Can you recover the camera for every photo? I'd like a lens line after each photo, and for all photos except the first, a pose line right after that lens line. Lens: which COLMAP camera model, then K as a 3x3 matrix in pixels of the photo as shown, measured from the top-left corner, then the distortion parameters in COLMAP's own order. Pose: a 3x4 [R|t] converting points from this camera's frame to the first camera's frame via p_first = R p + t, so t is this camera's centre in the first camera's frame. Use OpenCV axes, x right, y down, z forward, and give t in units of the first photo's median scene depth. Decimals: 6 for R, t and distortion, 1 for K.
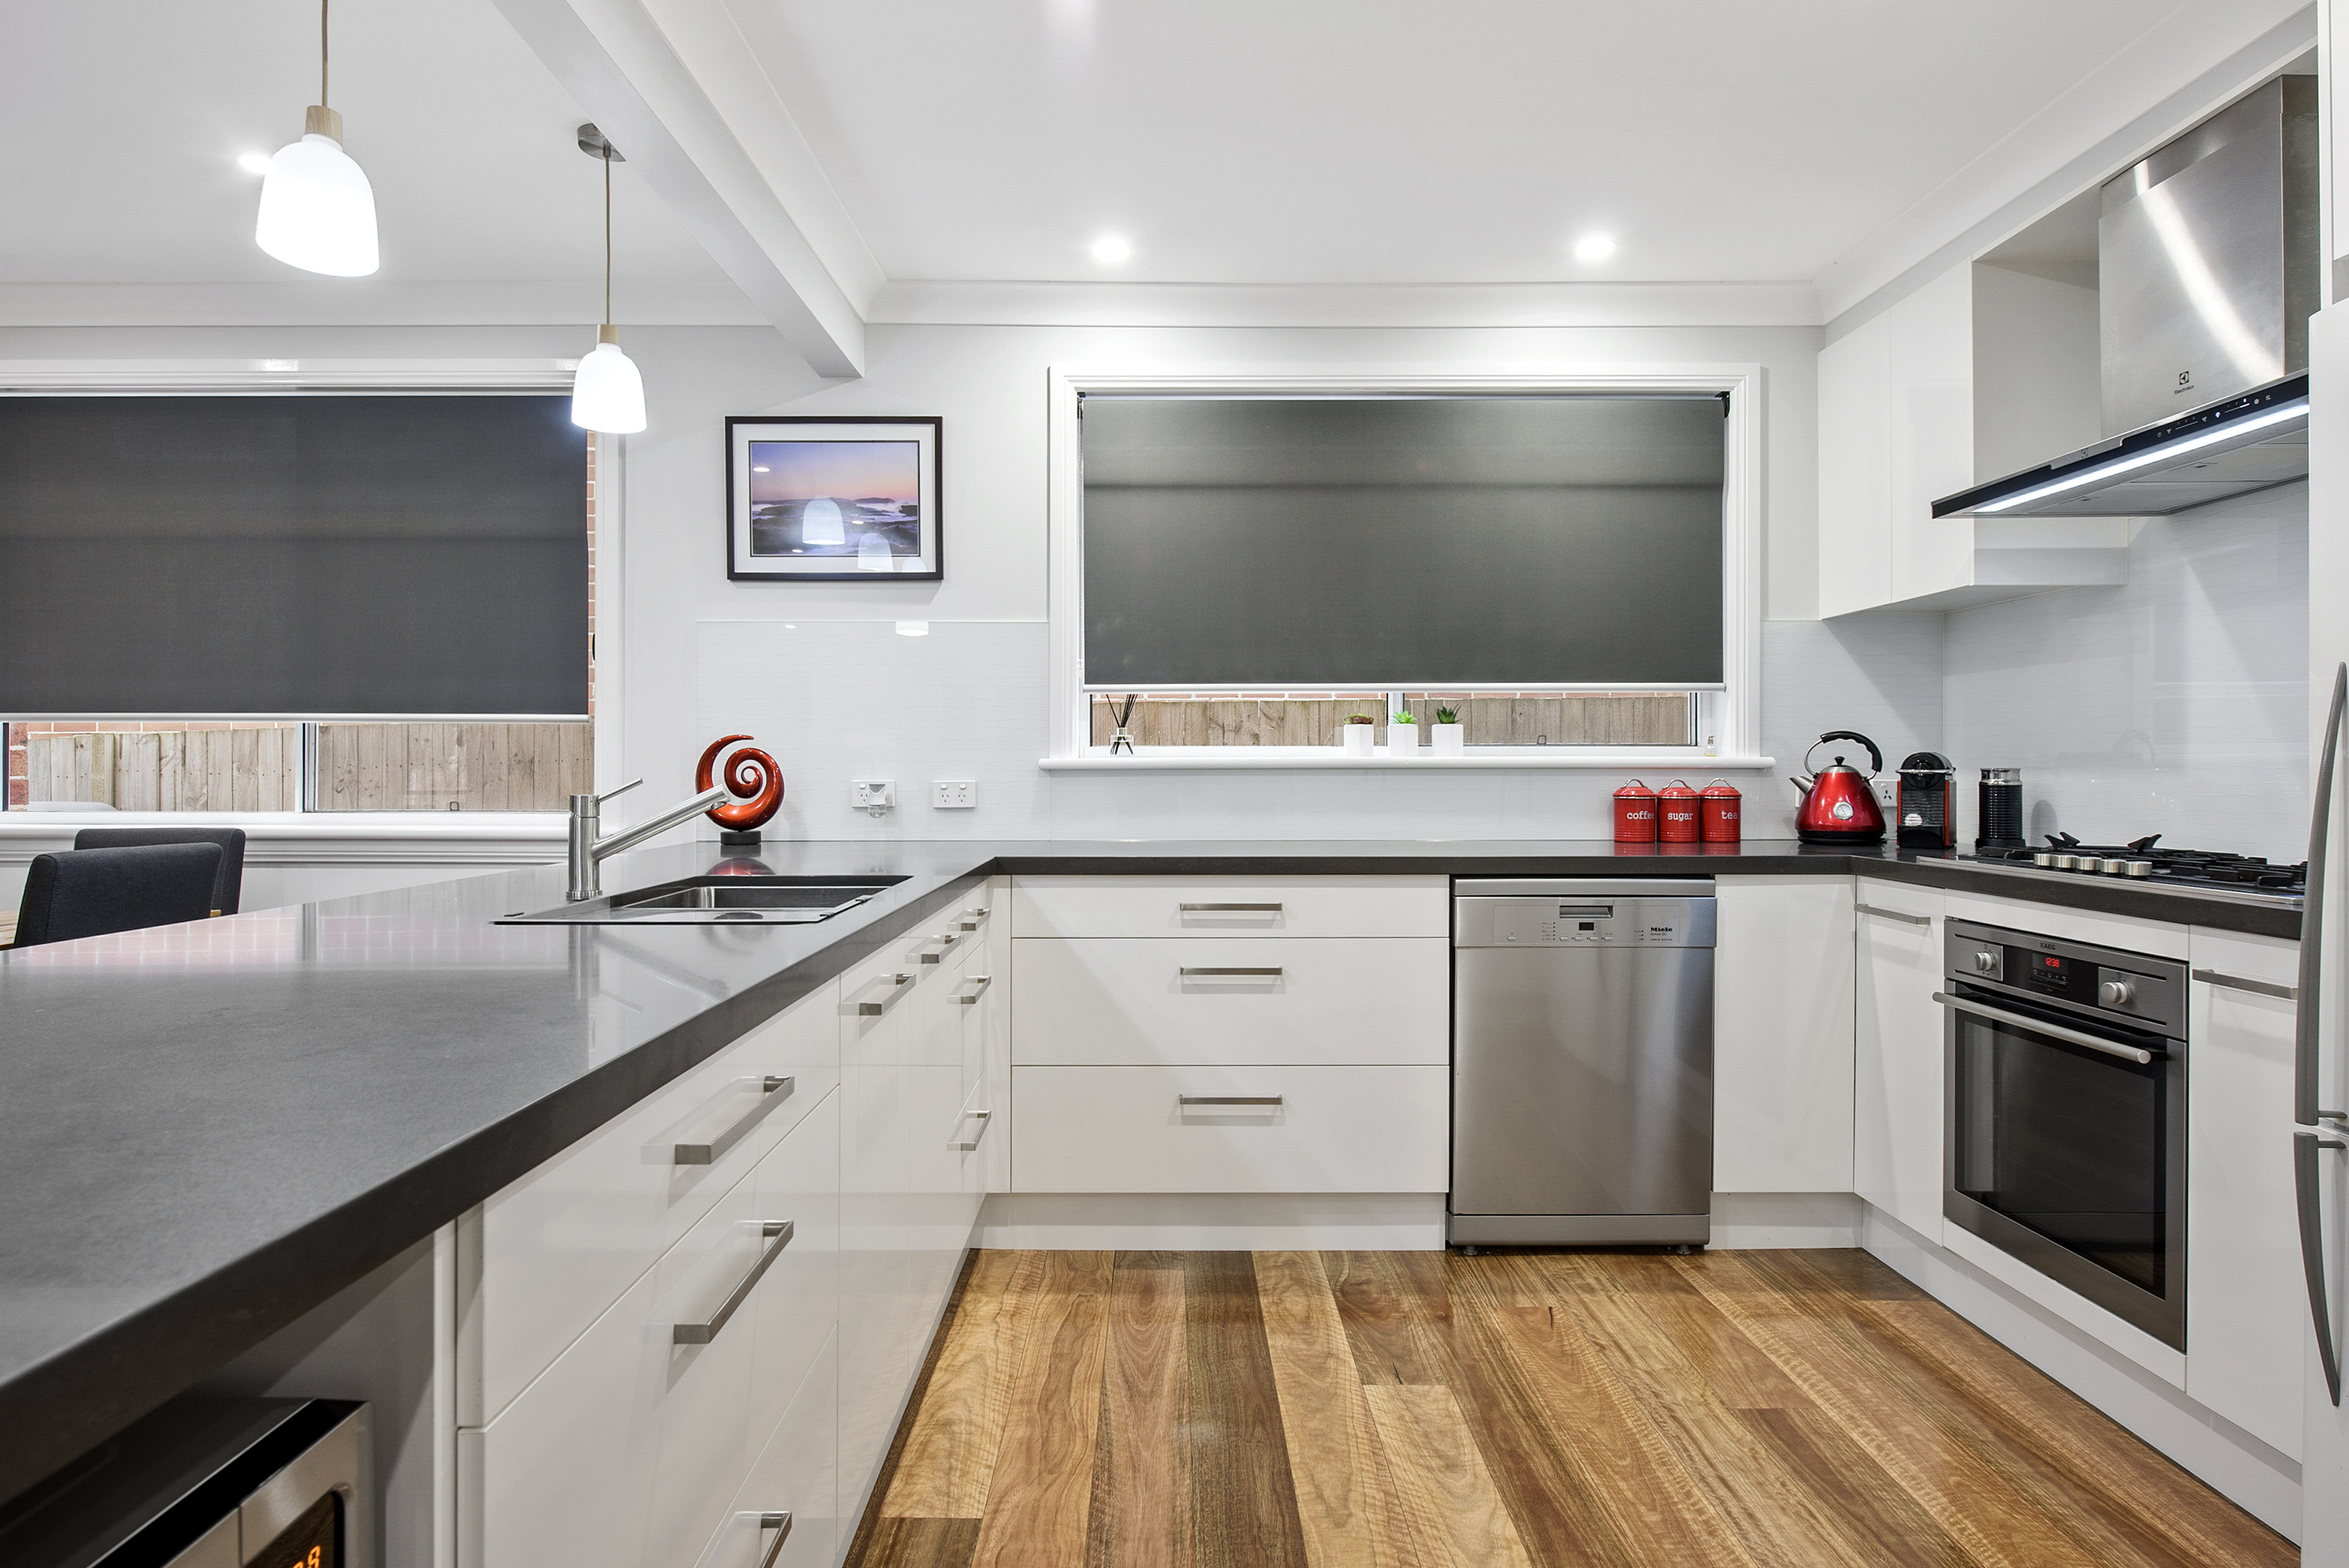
lens RADIAL K [[1368.5, 0, 1174.0], [0, 1368.5, 777.8], [0, 0, 1]] dist [0.000469, -0.000124]
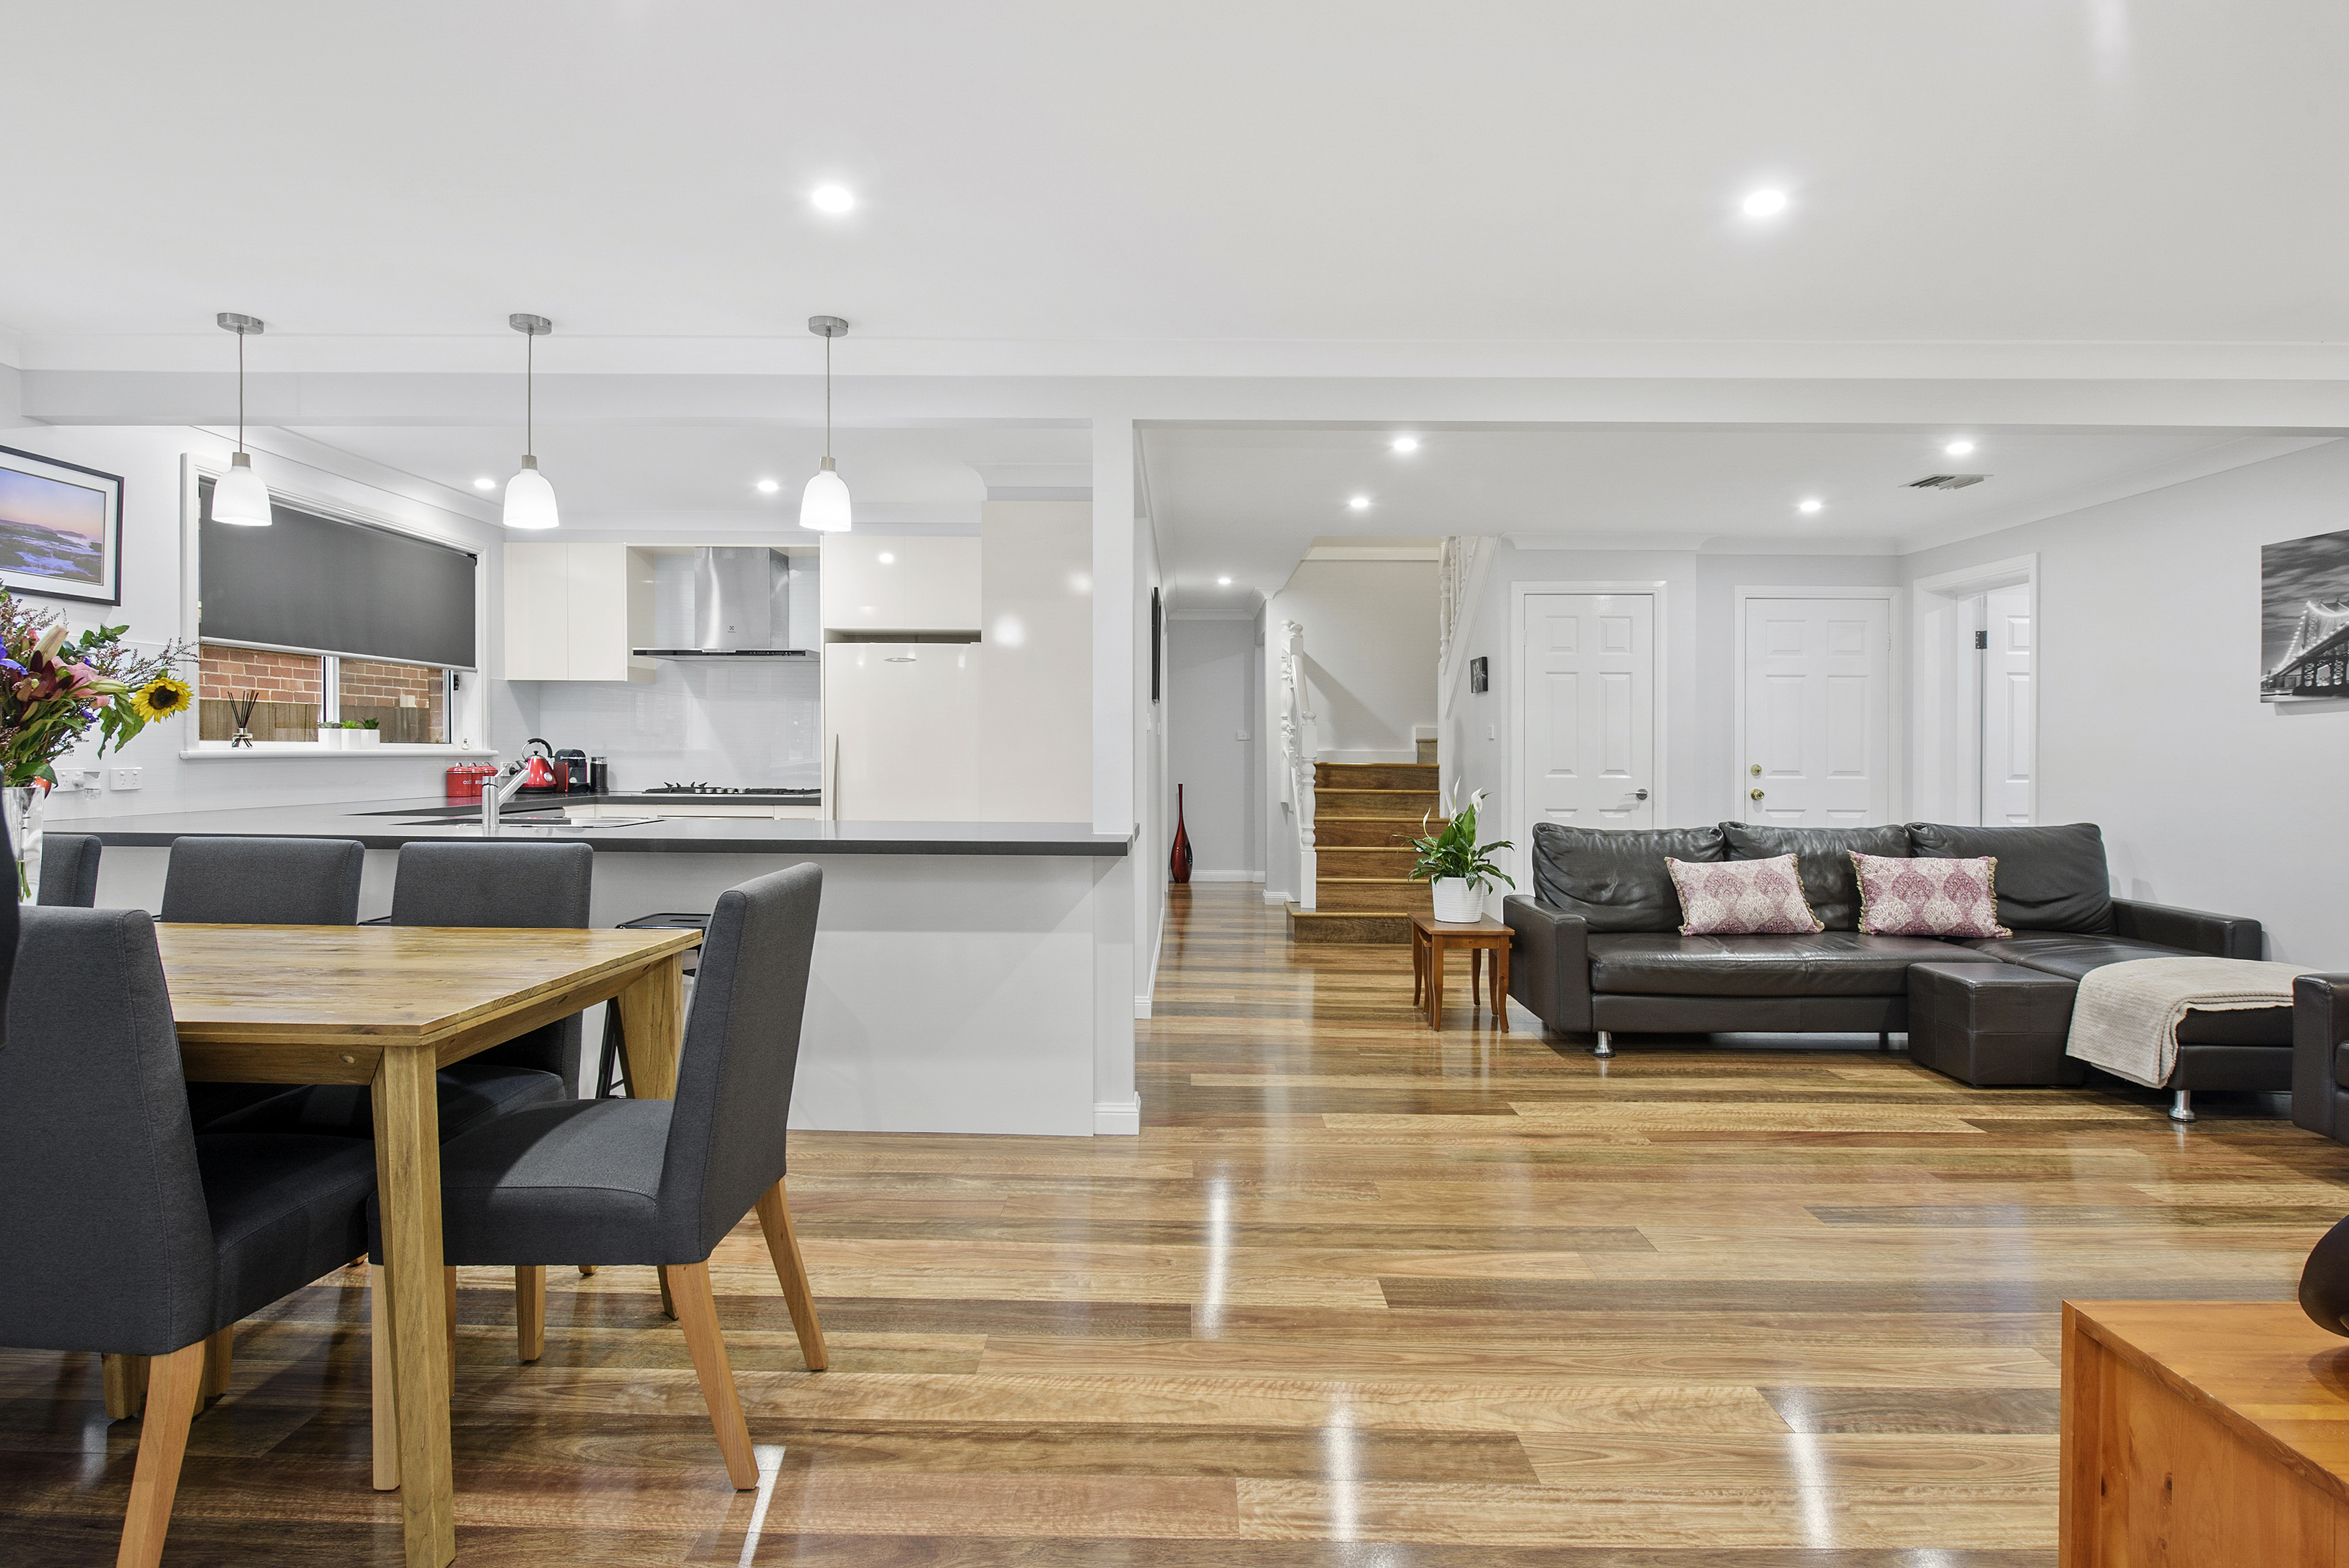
lens RADIAL K [[1368.5, 0, 1171.4], [0, 1368.5, 774.1], [0, 0, 1]] dist [0.000469, -0.000124]
pose [[0.018382, -0.015227, 0.999715, -1.429969], [0.003137, 0.999880, 0.015172, -0.007905], [-0.999826, 0.002857, 0.018428, 0.017553]]
